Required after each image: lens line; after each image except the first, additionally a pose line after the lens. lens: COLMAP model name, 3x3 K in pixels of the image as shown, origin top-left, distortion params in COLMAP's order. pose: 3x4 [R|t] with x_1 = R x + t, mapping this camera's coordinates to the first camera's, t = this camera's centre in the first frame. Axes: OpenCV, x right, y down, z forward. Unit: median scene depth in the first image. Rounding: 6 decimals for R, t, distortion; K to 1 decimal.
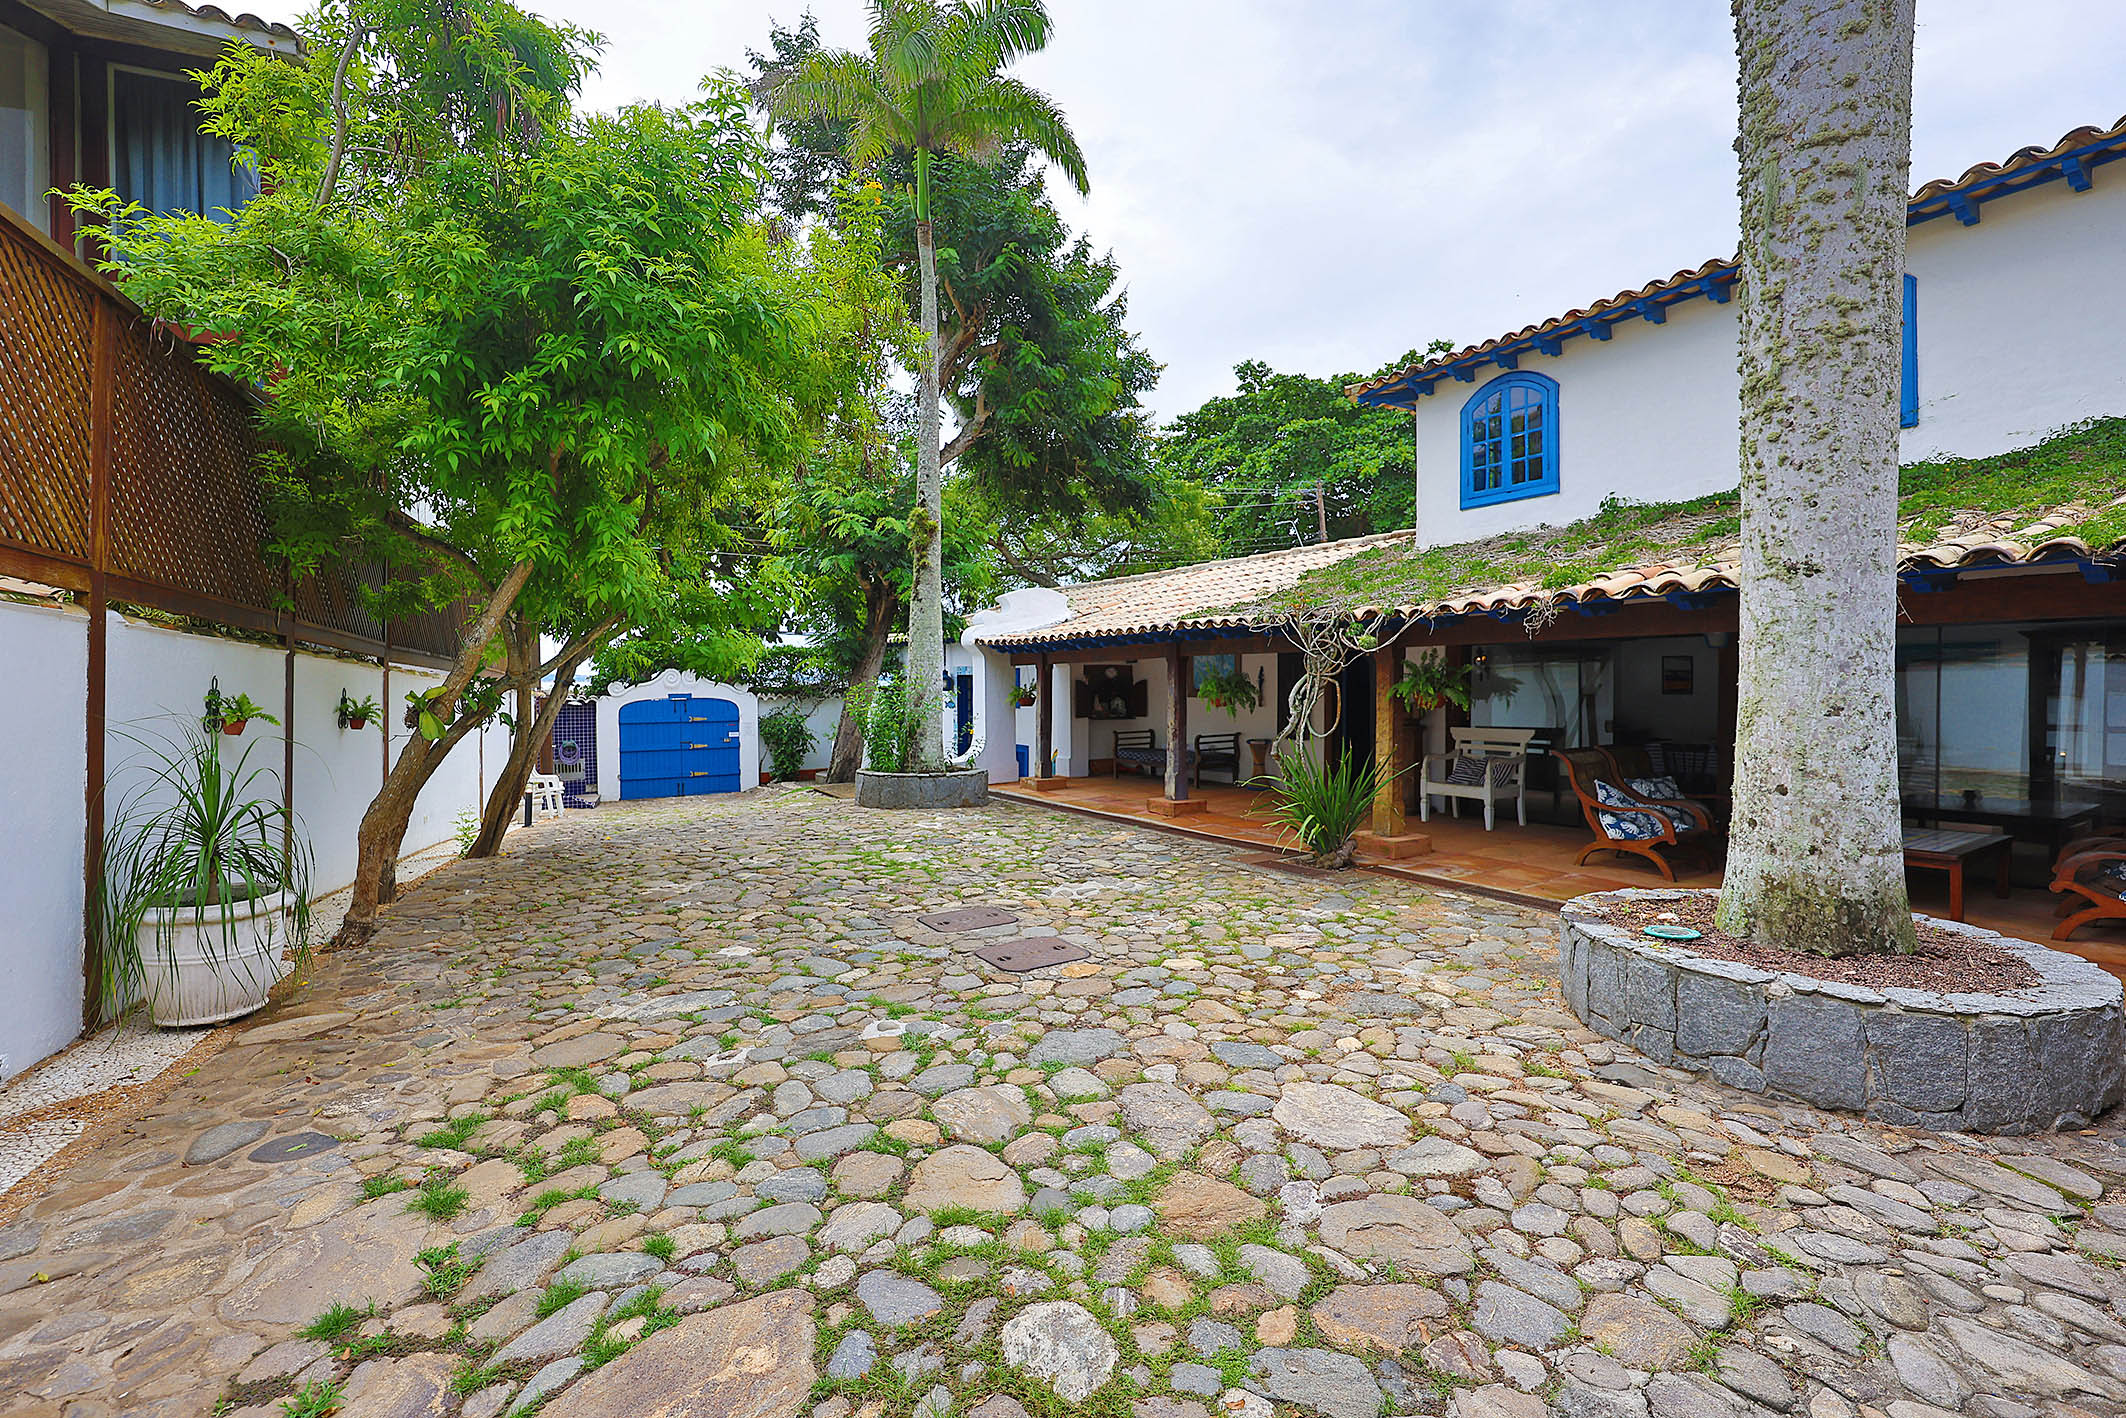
lens RADIAL K [[900.7, 0, 1057.7], [0, 900.7, 706.3], [0, 0, 1]] dist [0.000214, 0.000182]
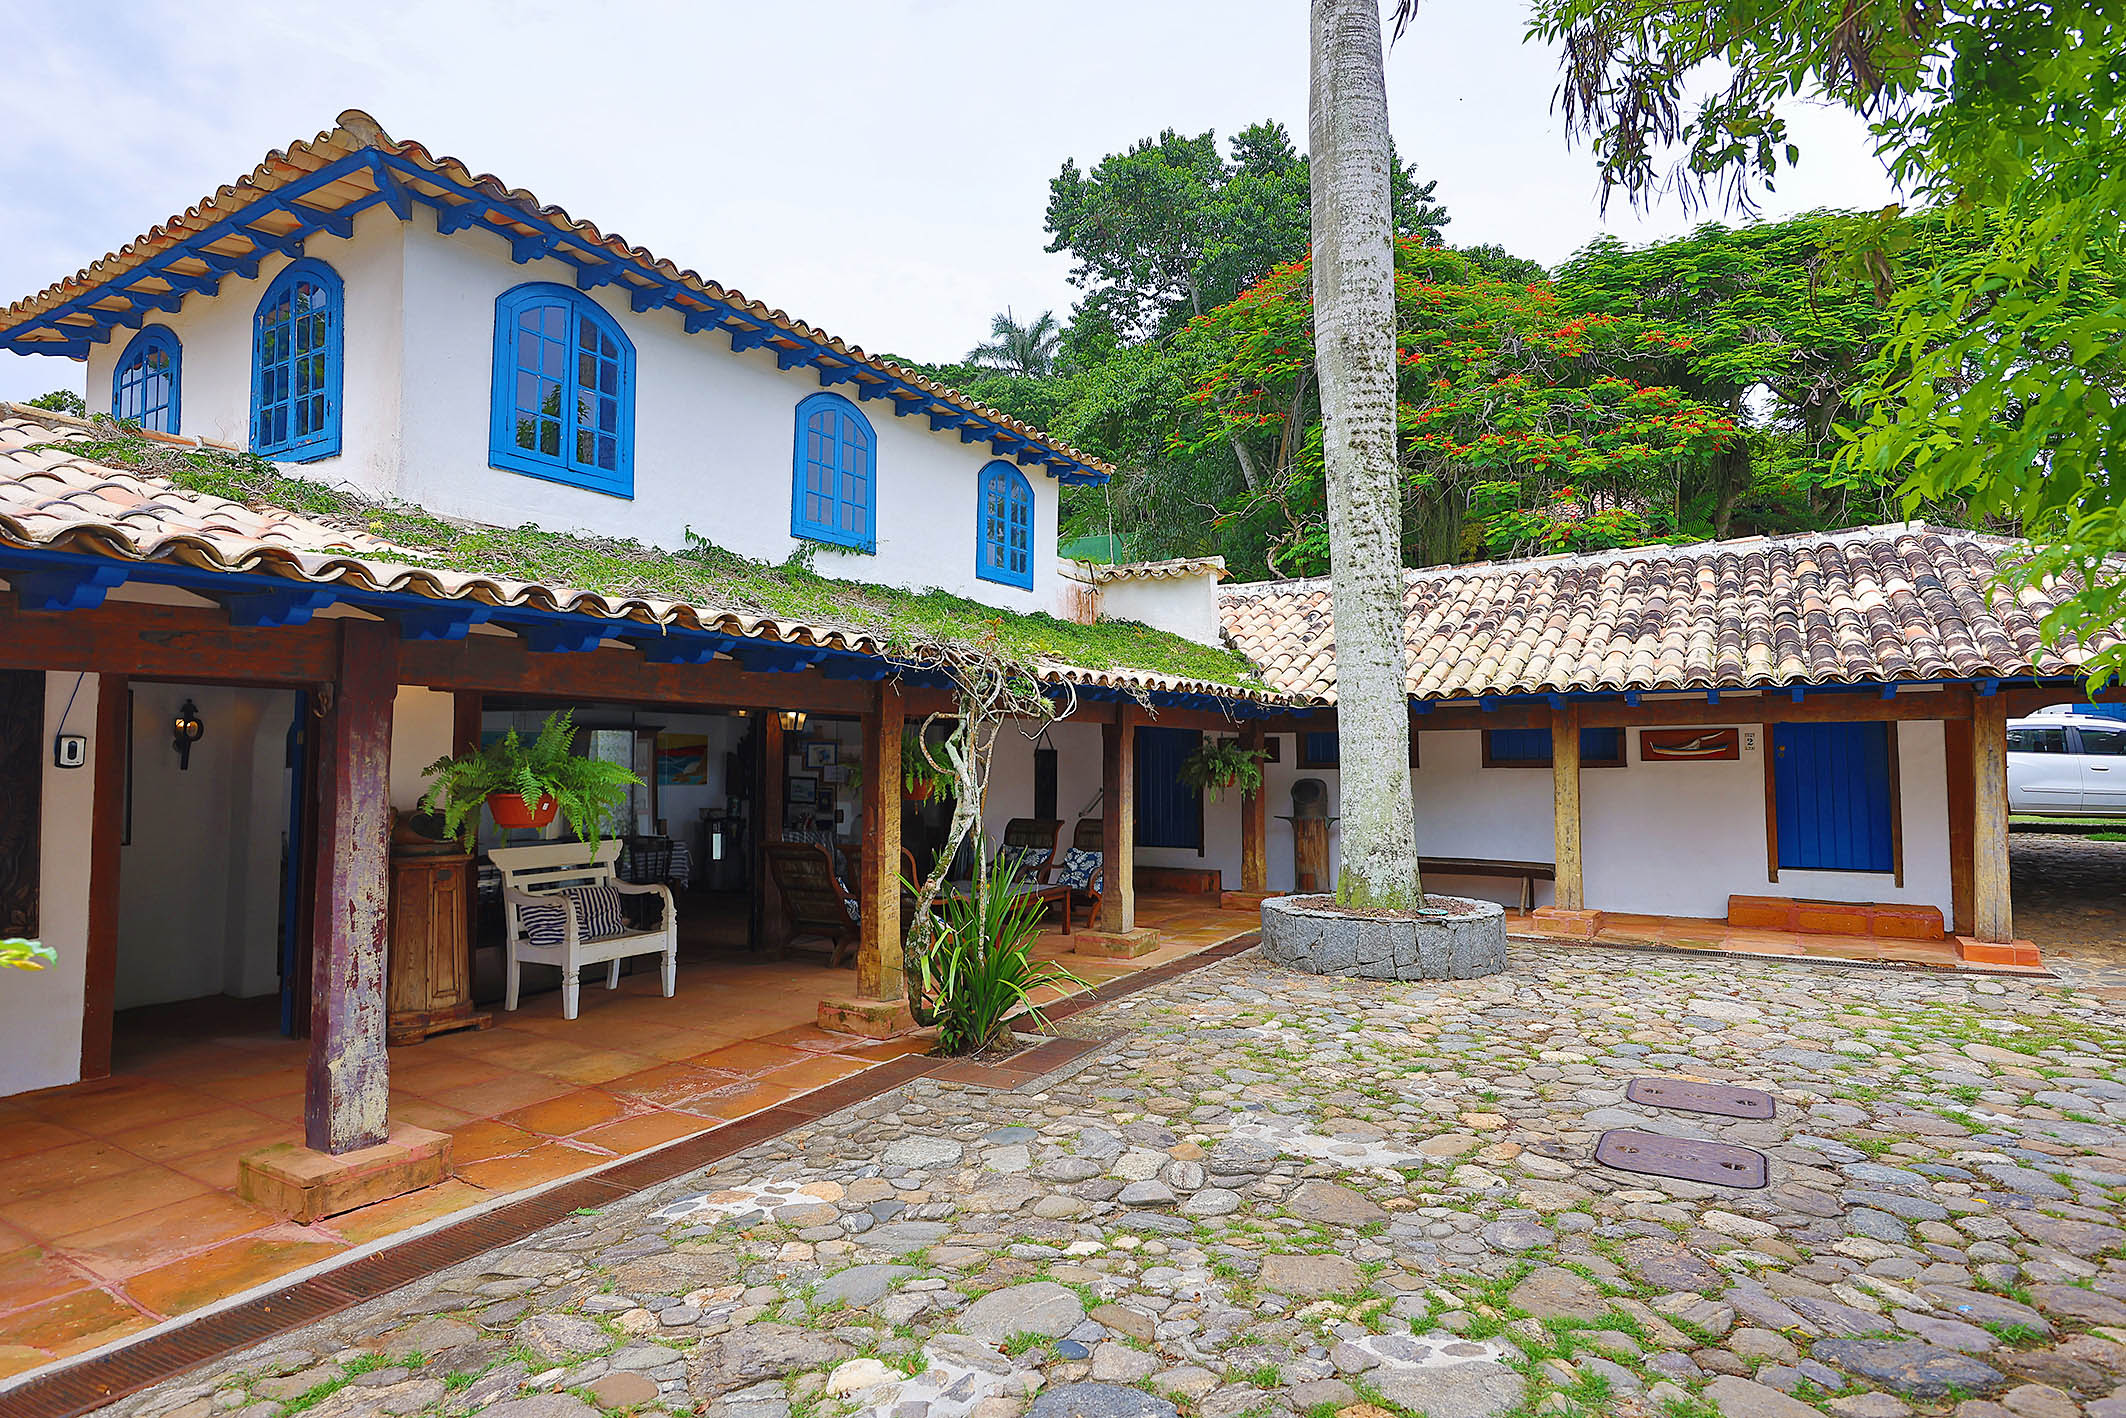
lens RADIAL K [[1164.1, 0, 1052.3], [0, 1164.1, 704.3], [0, 0, 1]] dist [0.002388, -0.000658]
pose [[-0.455431, 0.054857, 0.888579, -0.748798], [0.033366, 0.998450, -0.044538, -0.047034], [-0.889646, 0.009364, -0.456556, 2.116131]]
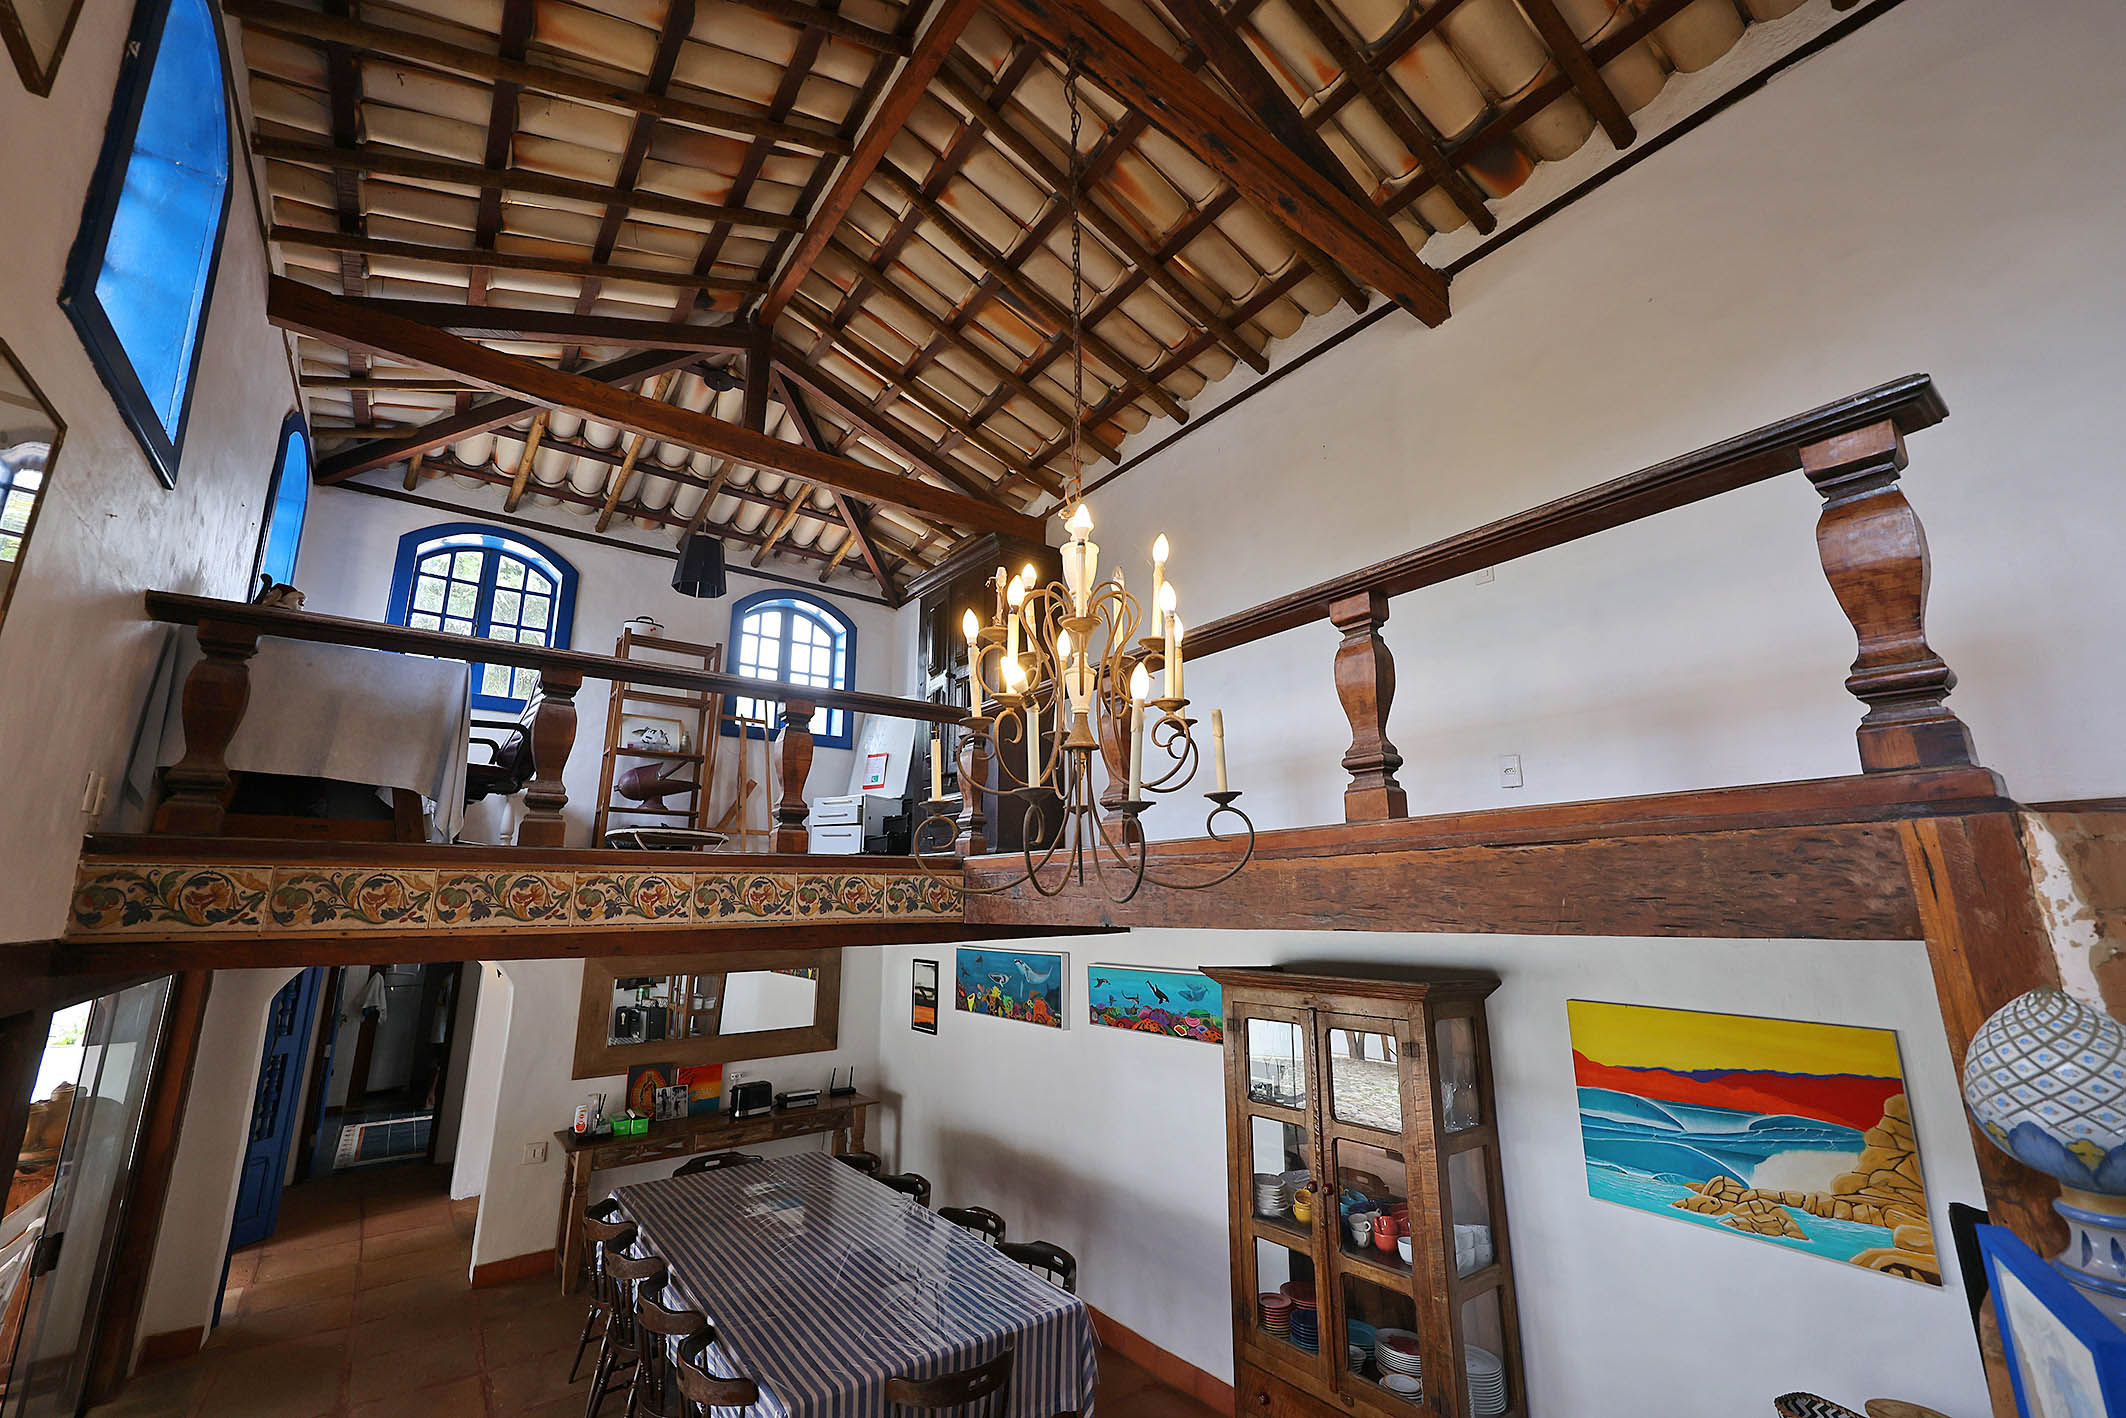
lens RADIAL K [[852.6, 0, 1054.0], [0, 852.6, 700.5], [0, 0, 1]] dist [-0.000962, -0.000004]
pose [[0.997018, 0.023469, 0.073511, 1.791095], [-0.003597, 0.965730, -0.259525, -0.181219], [-0.077082, 0.258487, 0.962935, 1.088030]]
